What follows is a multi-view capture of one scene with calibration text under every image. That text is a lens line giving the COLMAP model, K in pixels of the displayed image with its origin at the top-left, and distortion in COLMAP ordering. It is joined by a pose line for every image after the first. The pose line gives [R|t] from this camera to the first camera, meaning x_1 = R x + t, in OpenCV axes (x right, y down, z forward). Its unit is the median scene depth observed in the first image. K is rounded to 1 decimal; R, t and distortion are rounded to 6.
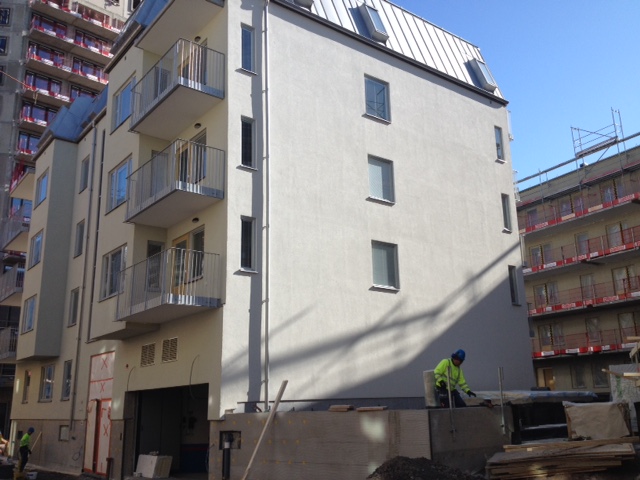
lens RADIAL K [[631.7, 0, 322.7], [0, 631.7, 237.3], [0, 0, 1]] dist [-0.016214, 0.000000]
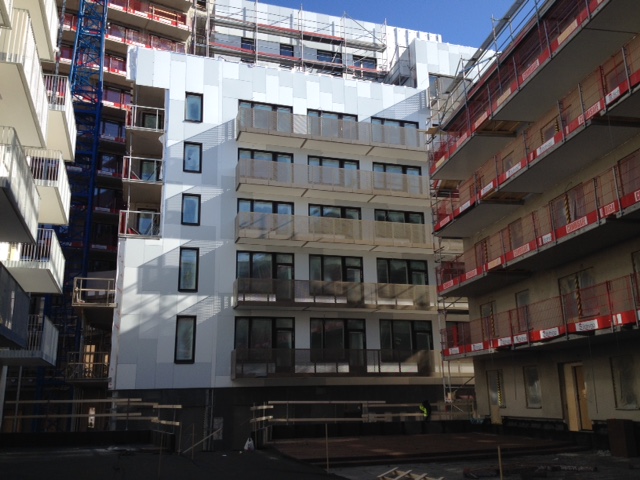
lens RADIAL K [[631.7, 0, 319.0], [0, 631.7, 239.8], [0, 0, 1]] dist [-0.016214, 0.000000]
pose [[0.942198, -0.080724, -0.325187, 0.231592], [0.086396, 0.996256, 0.003014, 0.064952], [0.323727, -0.030935, 0.945645, 0.330881]]
